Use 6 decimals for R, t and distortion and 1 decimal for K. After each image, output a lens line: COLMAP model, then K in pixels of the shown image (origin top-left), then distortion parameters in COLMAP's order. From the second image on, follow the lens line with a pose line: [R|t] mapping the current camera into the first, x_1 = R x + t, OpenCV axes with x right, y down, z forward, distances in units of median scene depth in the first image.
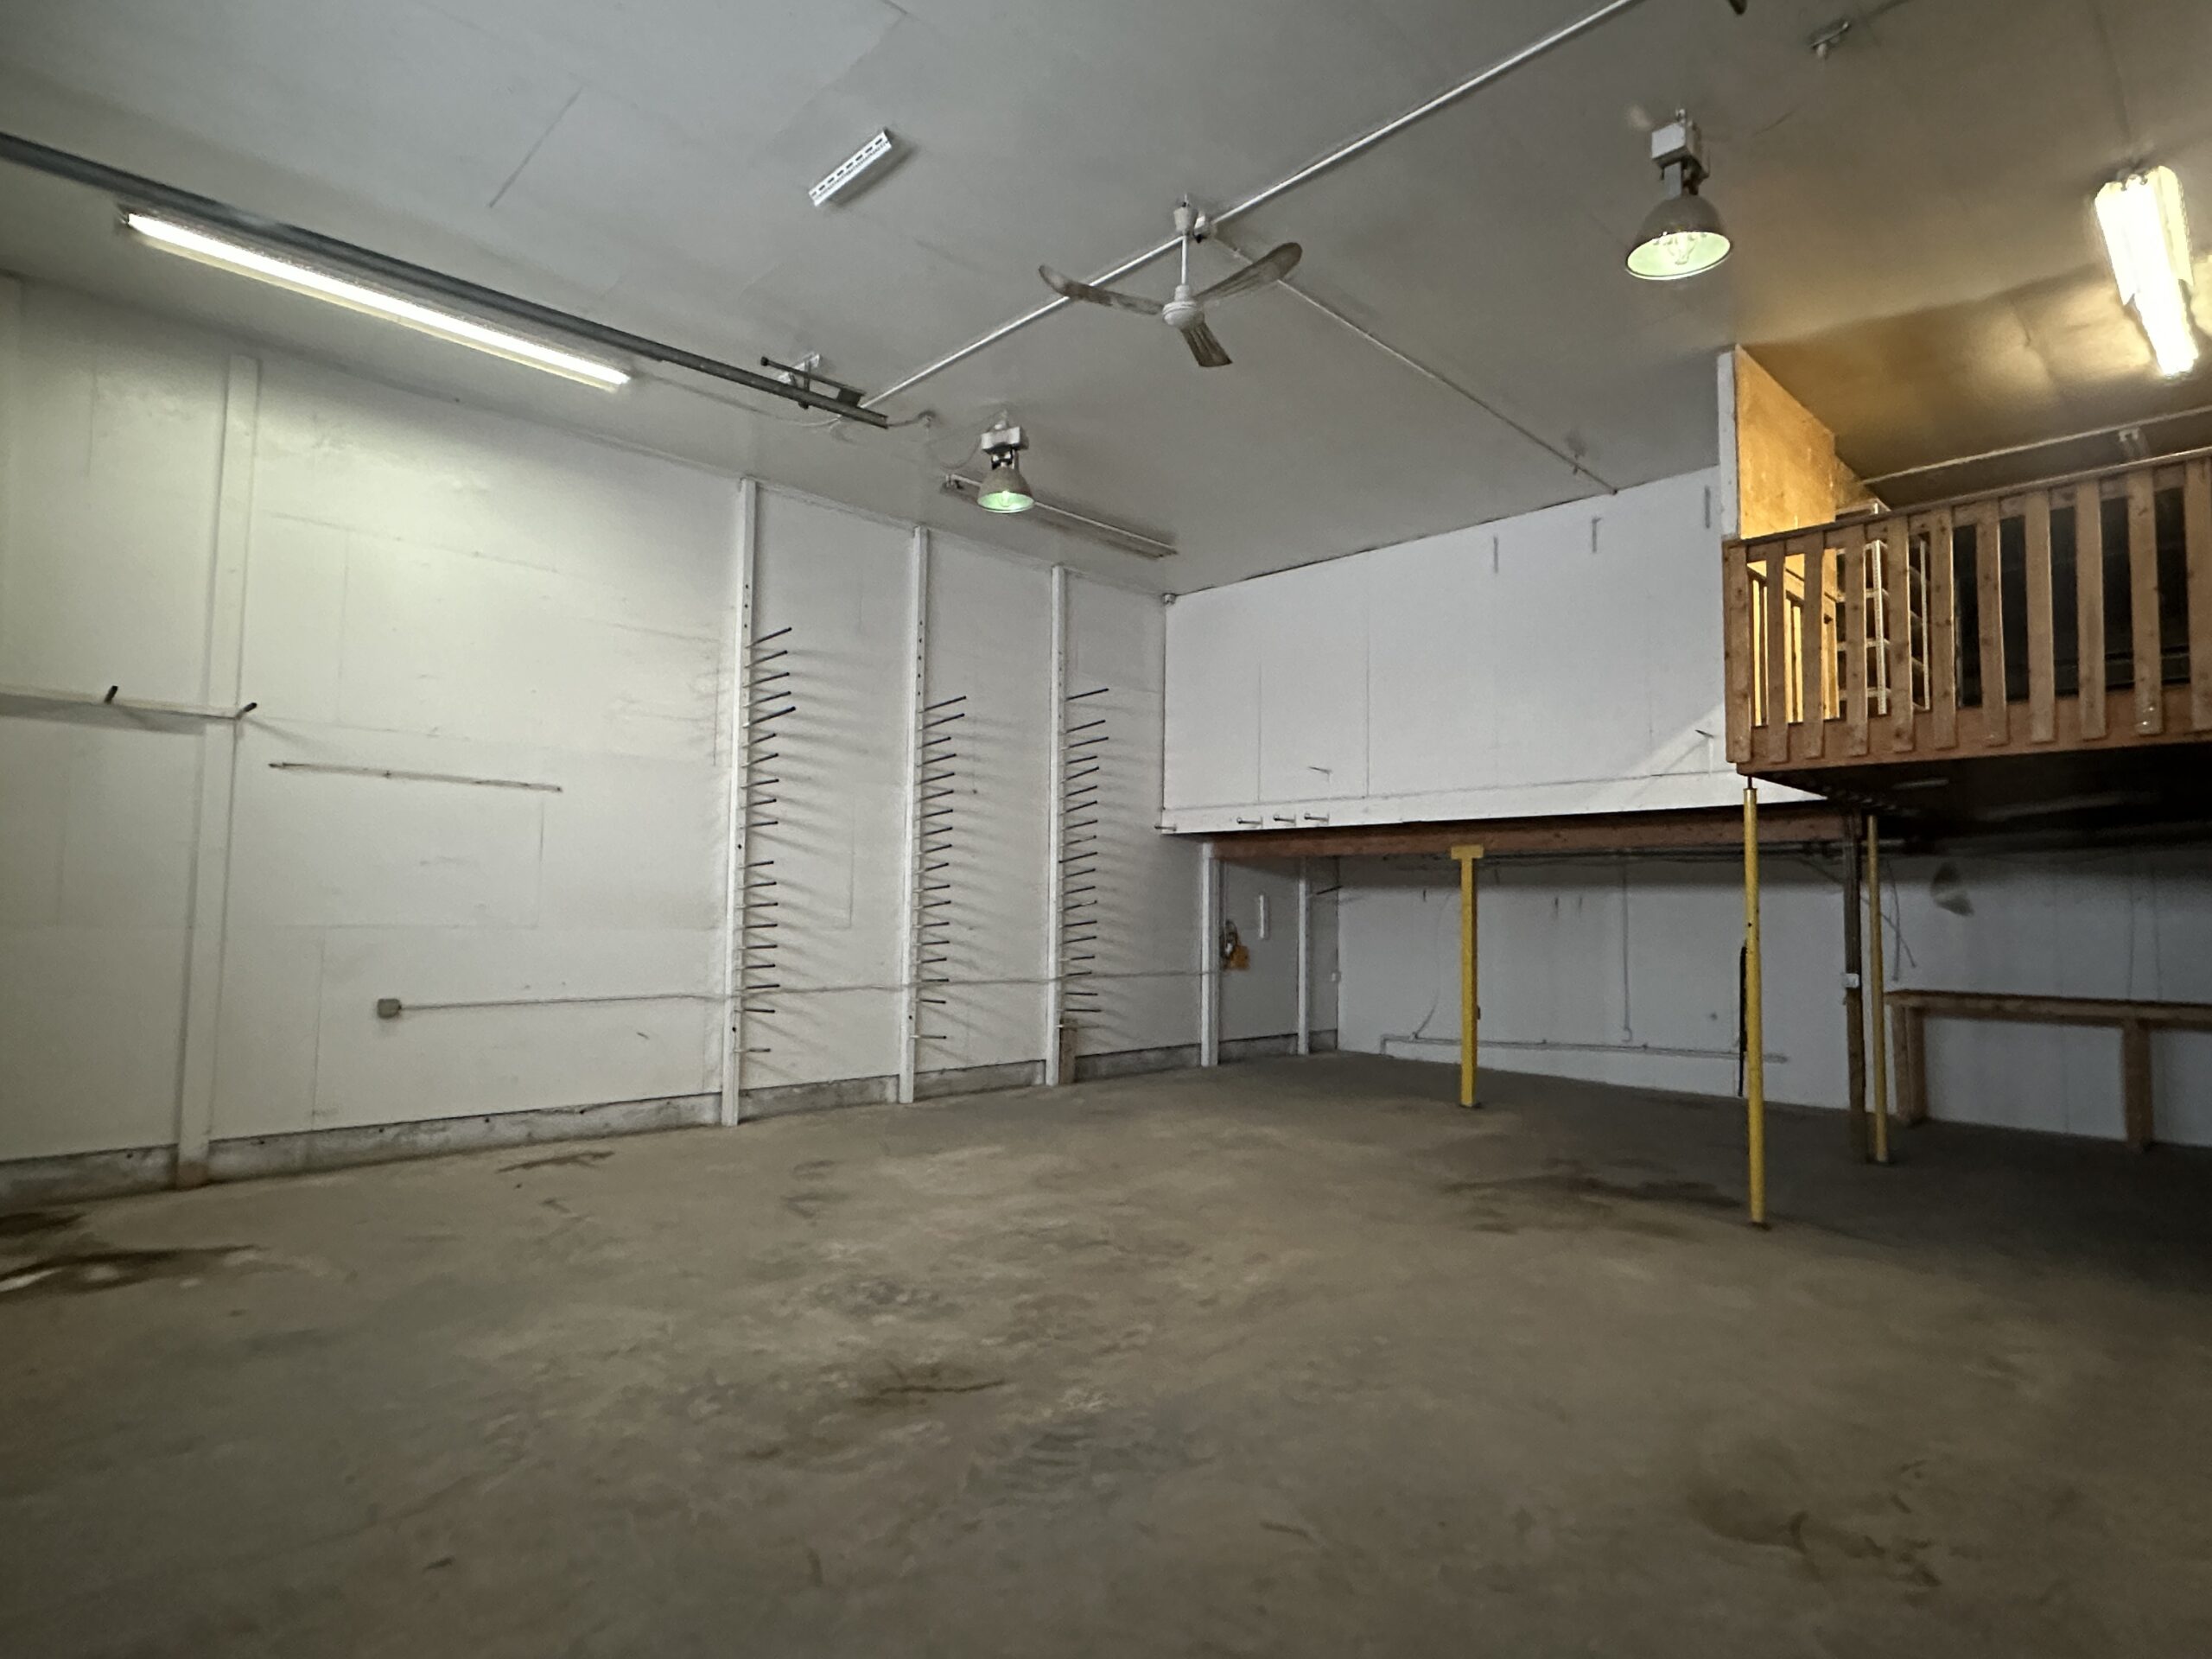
lens RADIAL K [[1185.0, 0, 1105.4], [0, 1185.0, 838.6], [0, 0, 1]] dist [0.005683, 0.000714]
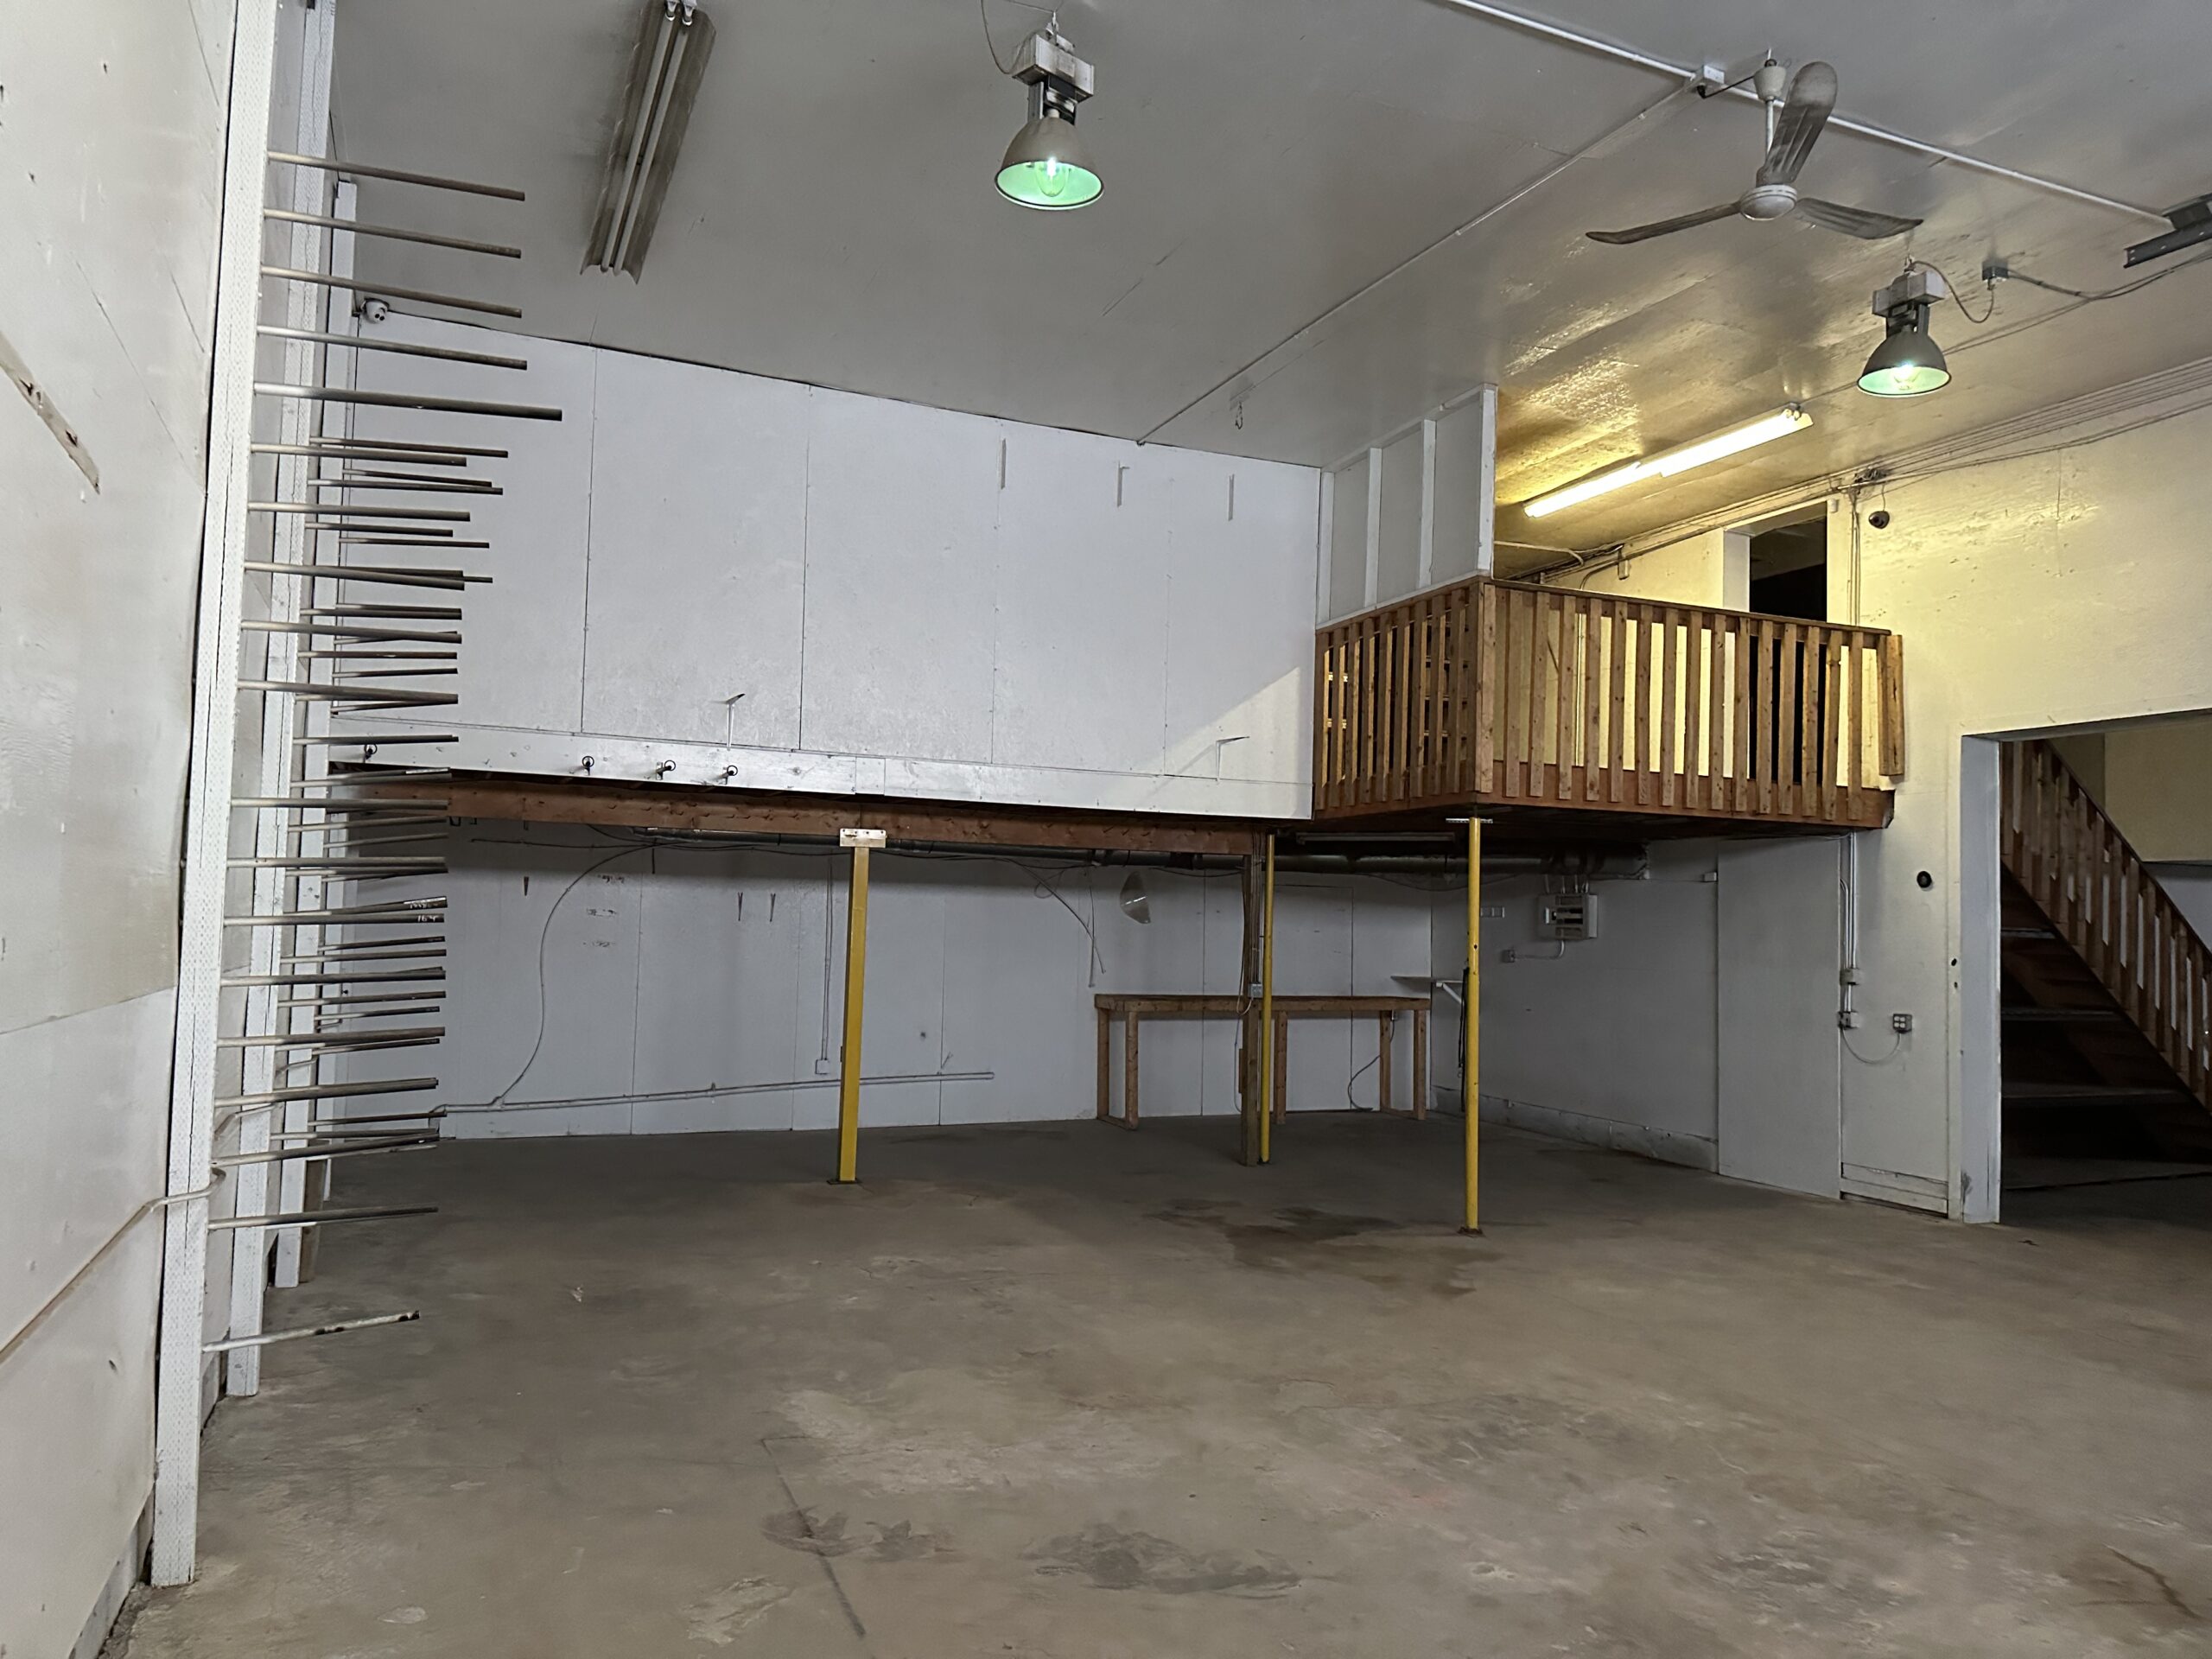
lens RADIAL K [[1541.2, 0, 1105.9], [0, 1541.2, 828.5], [0, 0, 1]] dist [0.022294, -0.020526]
pose [[0.363490, 0.049950, 0.930258, -0.952073], [-0.077394, 0.996729, -0.023278, 0.029018], [-0.928378, -0.063535, 0.366167, 0.905870]]
